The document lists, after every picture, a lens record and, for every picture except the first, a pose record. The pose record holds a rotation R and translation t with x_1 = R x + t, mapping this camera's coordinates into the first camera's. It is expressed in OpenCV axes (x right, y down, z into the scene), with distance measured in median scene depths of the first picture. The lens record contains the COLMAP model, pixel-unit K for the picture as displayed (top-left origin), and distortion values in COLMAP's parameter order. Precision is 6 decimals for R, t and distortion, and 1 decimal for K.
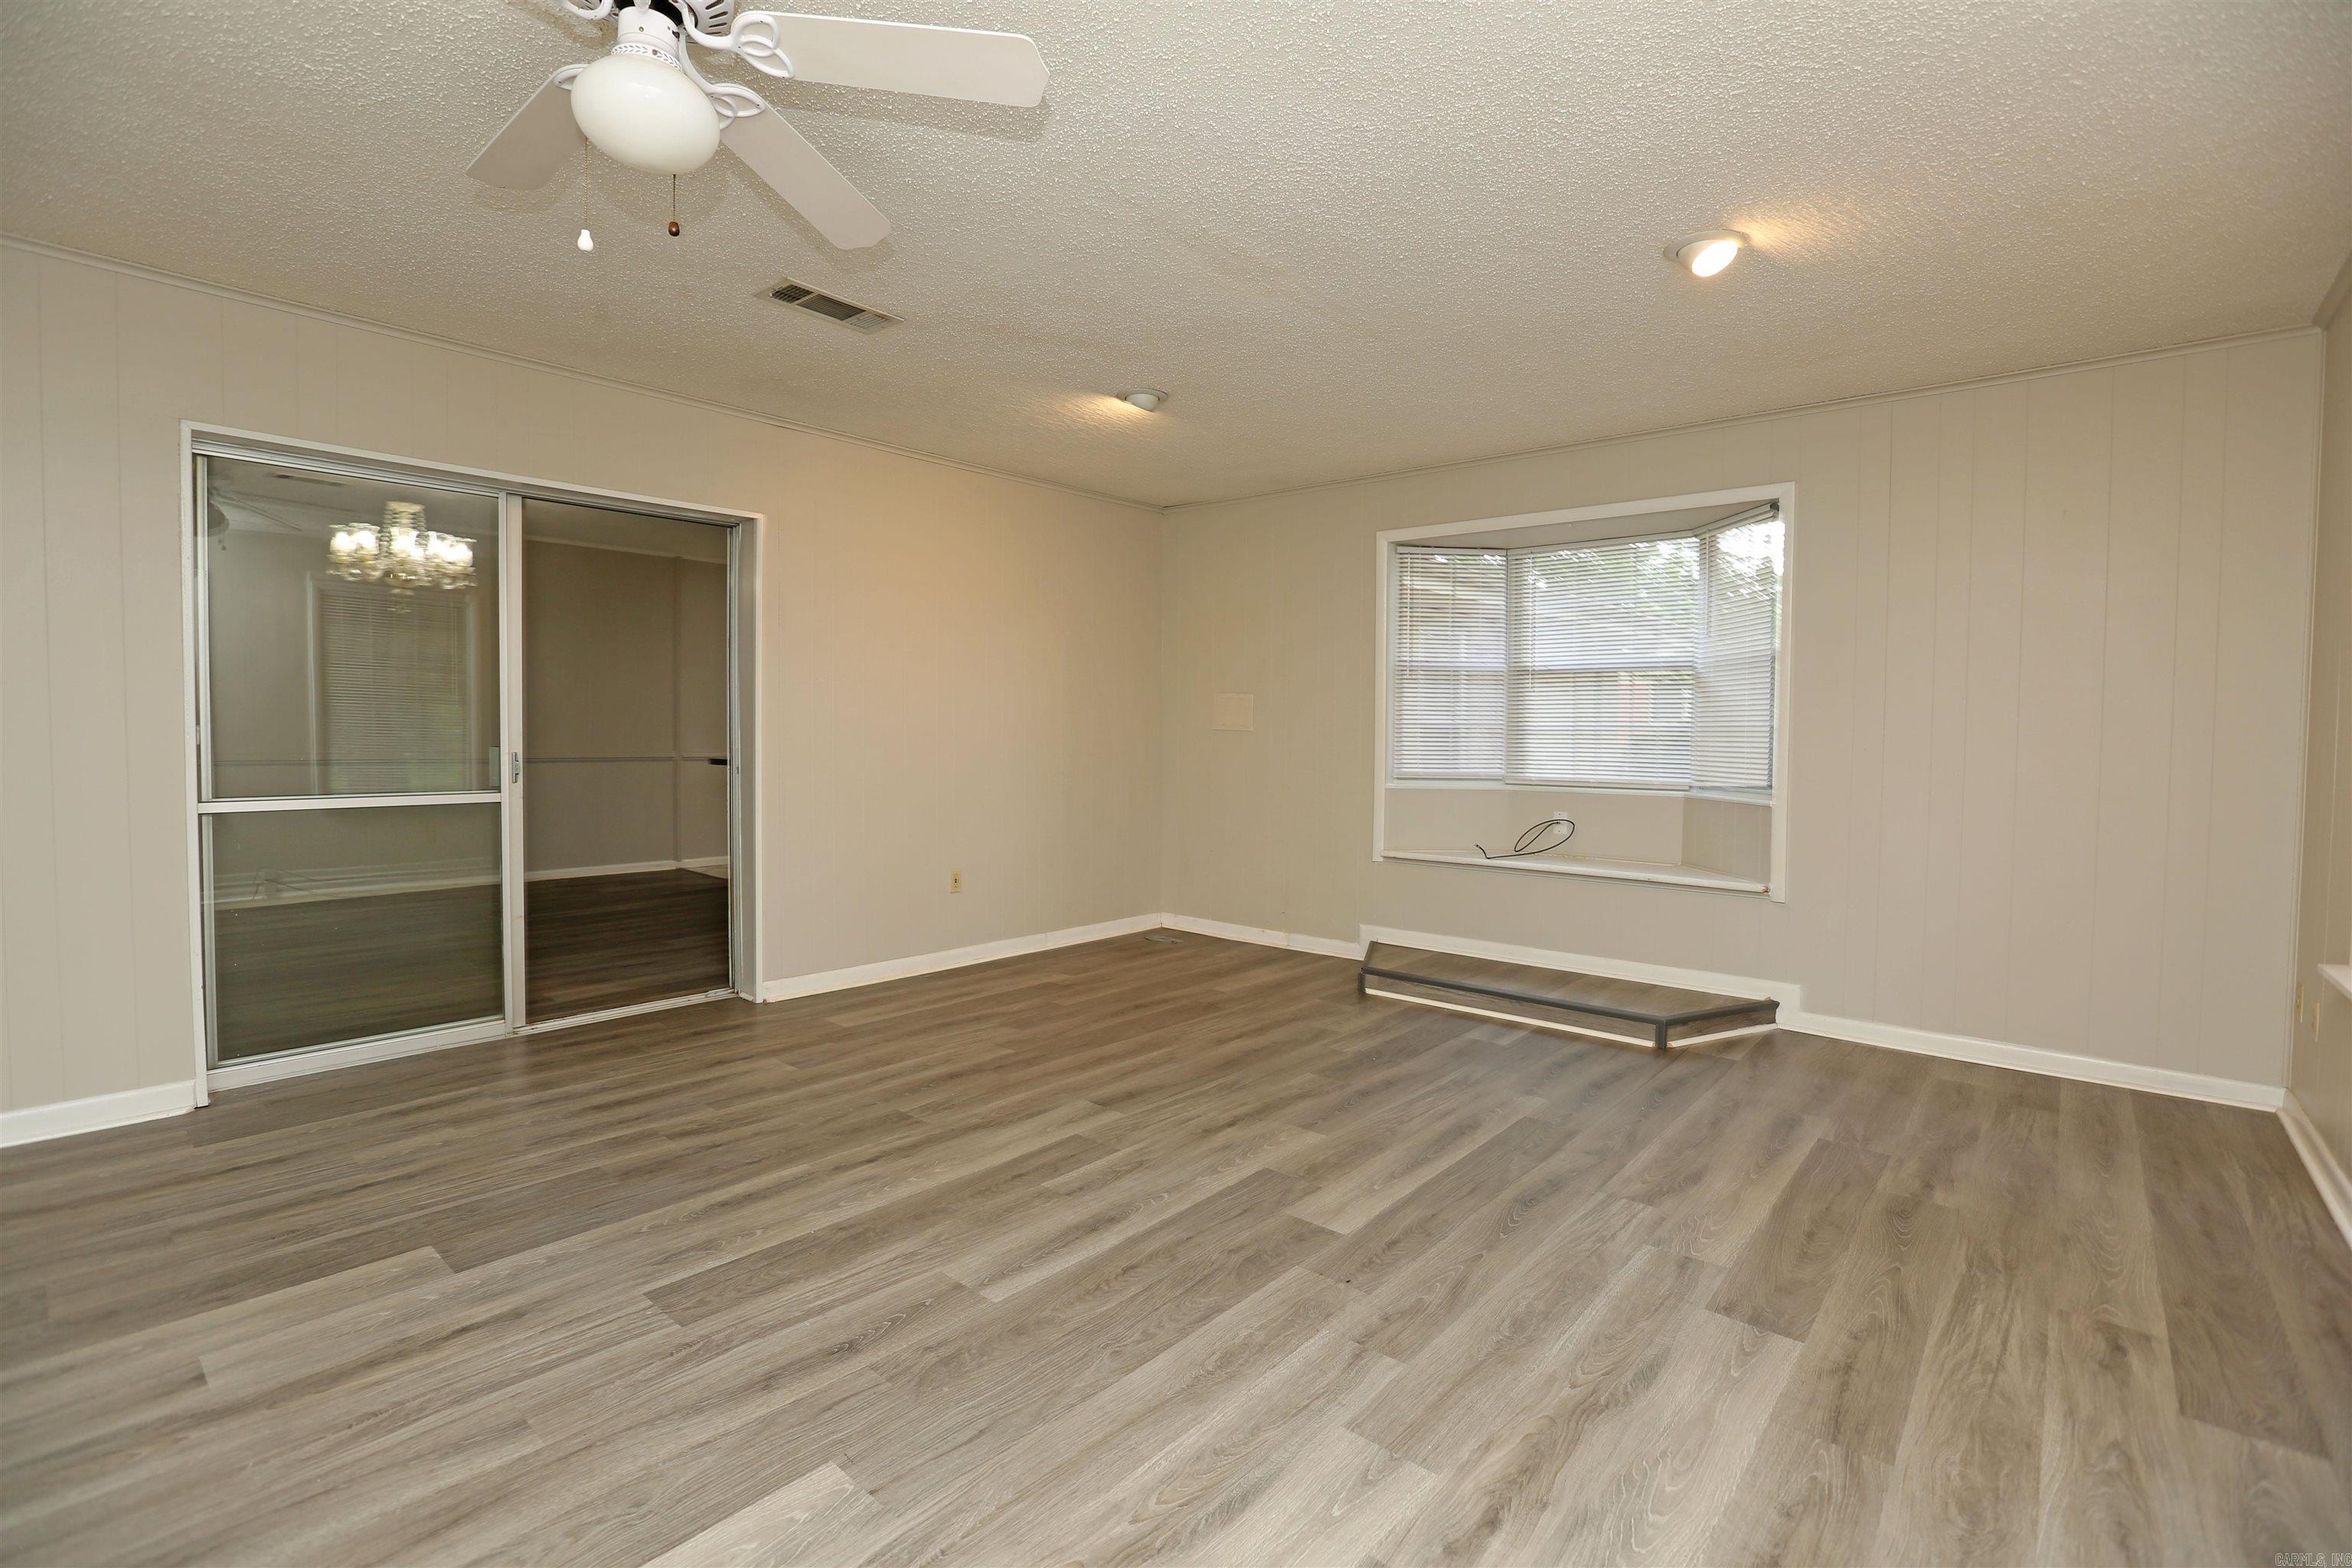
lens RADIAL K [[1065.6, 0, 1172.9], [0, 1065.6, 768.7], [0, 0, 1]] dist [-0.059283, 0.023332]
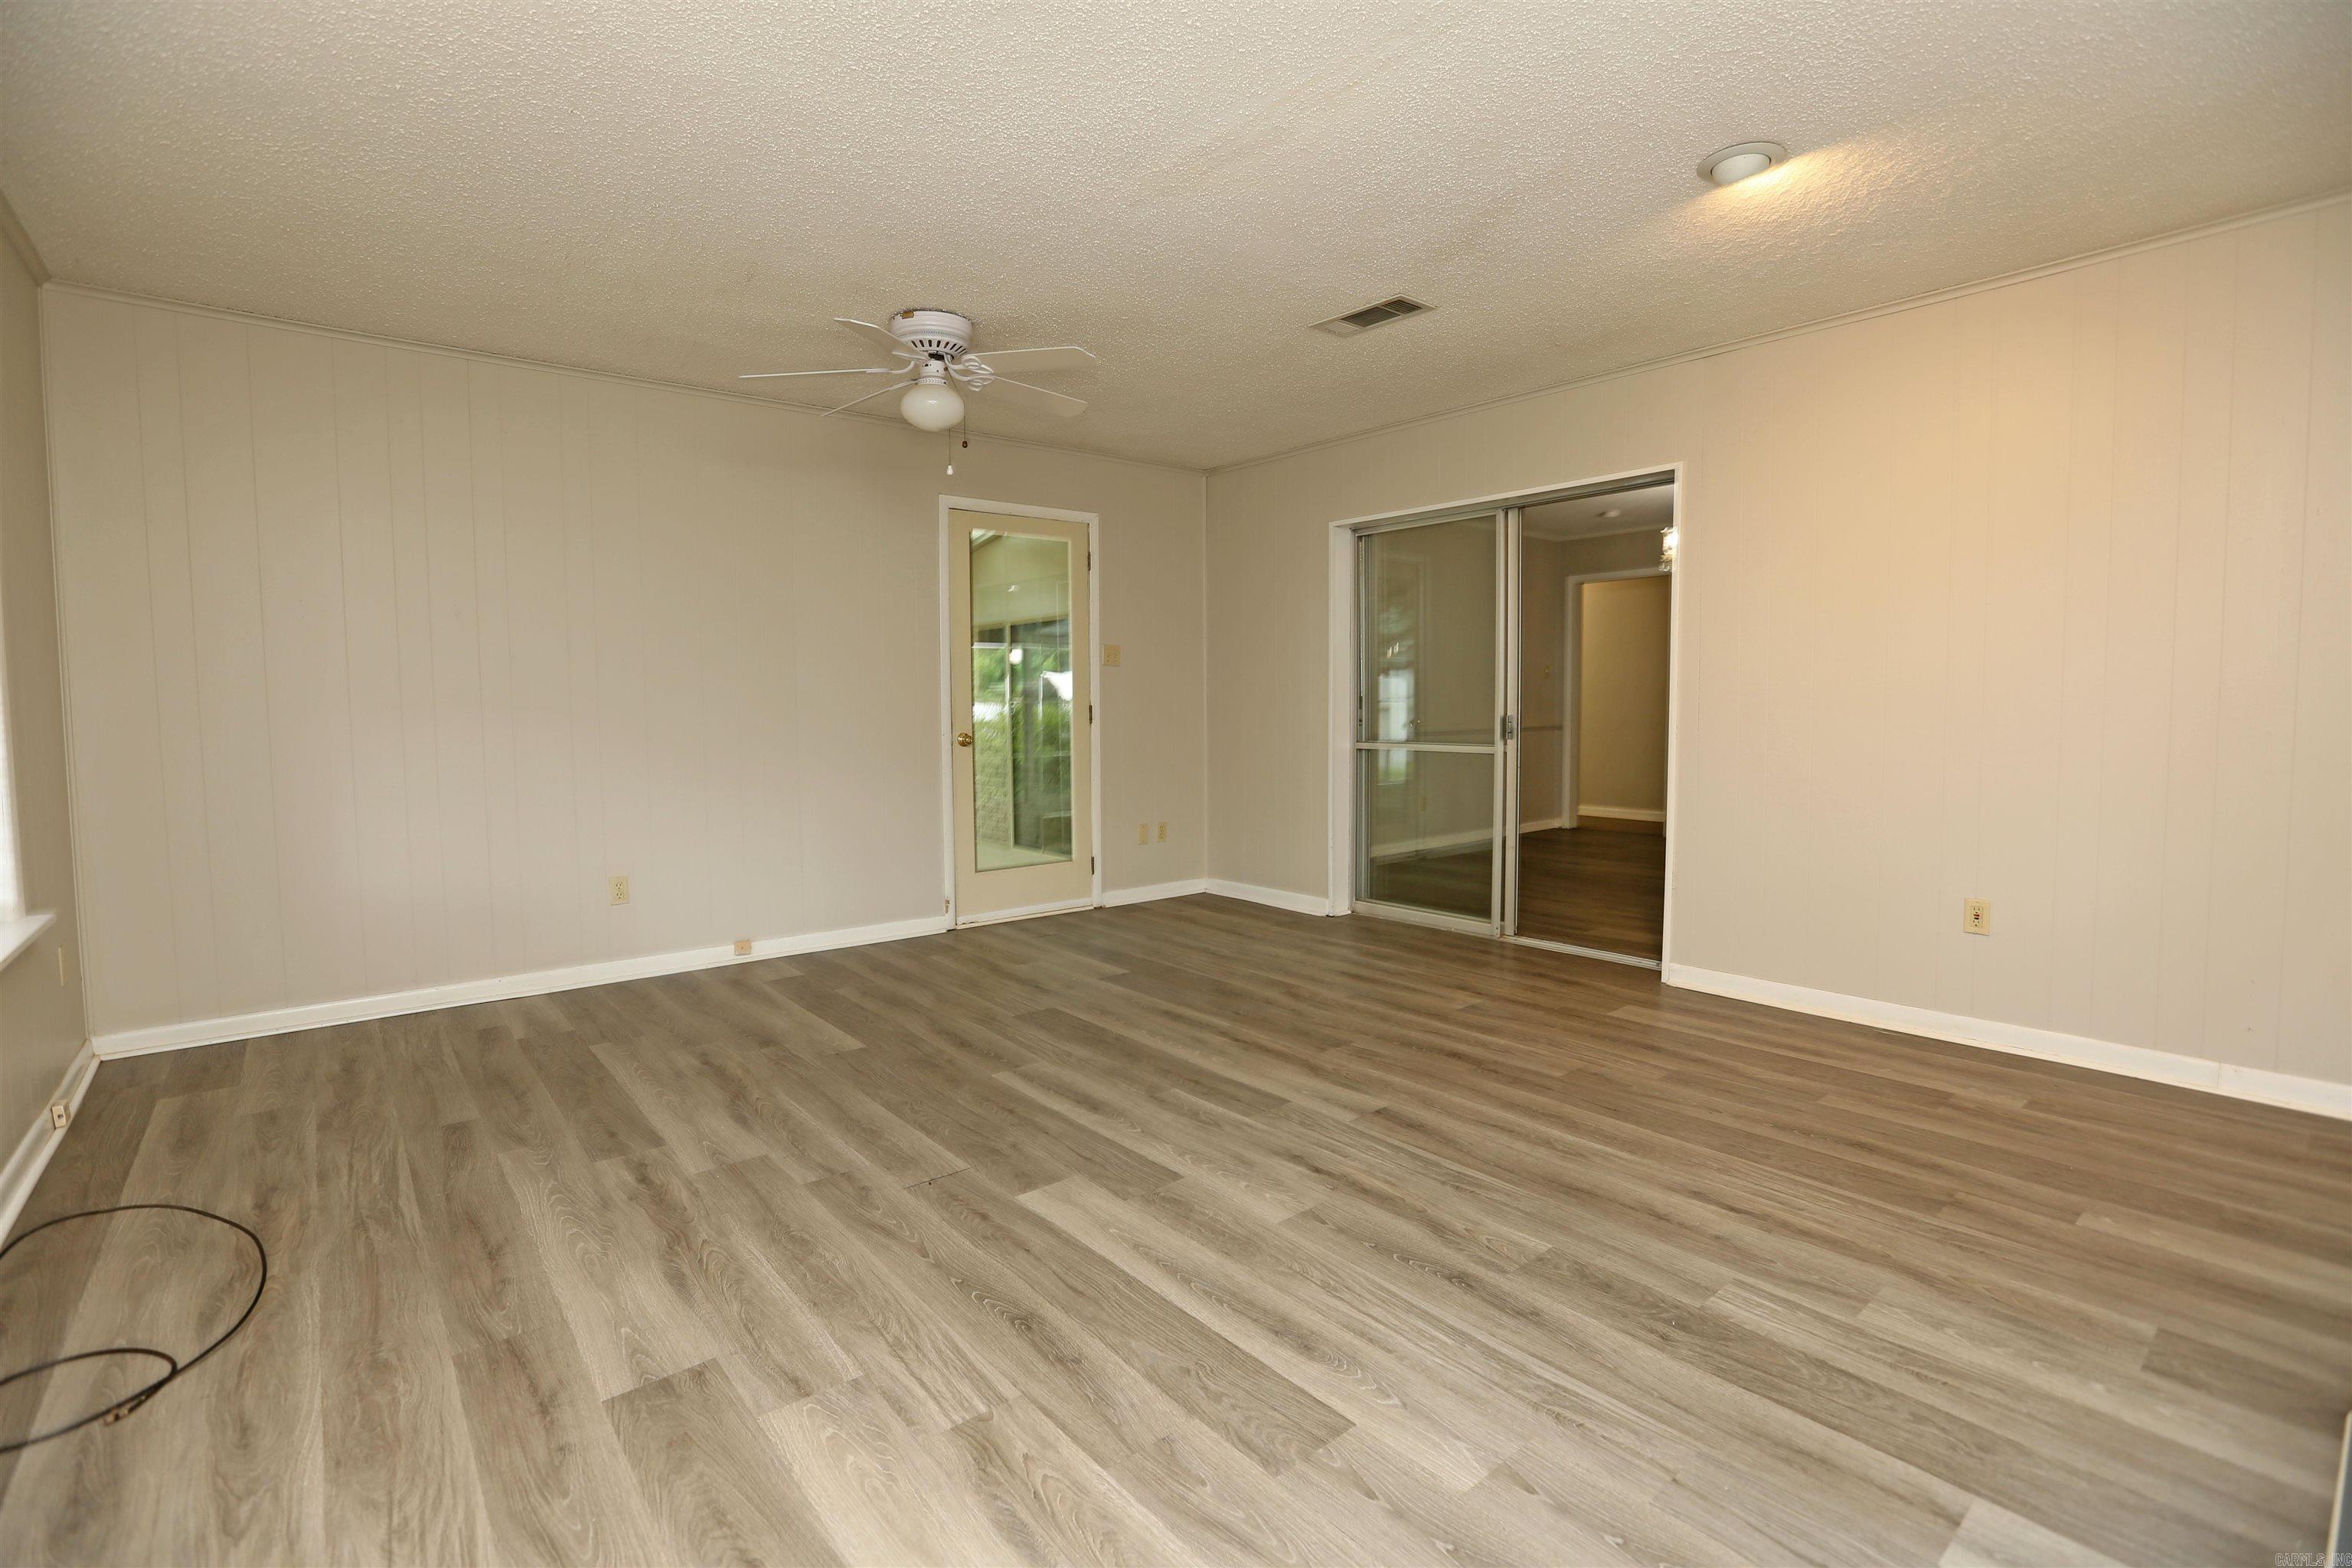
lens RADIAL K [[1071.8, 0, 1167.6], [0, 1071.8, 704.5], [0, 0, 1]] dist [-0.045603, 0.015030]
pose [[-0.167858, -0.005835, -0.985794, 0.995385], [-0.026074, 0.999659, -0.001477, -0.021626], [0.985466, 0.025456, -0.167953, 1.142556]]
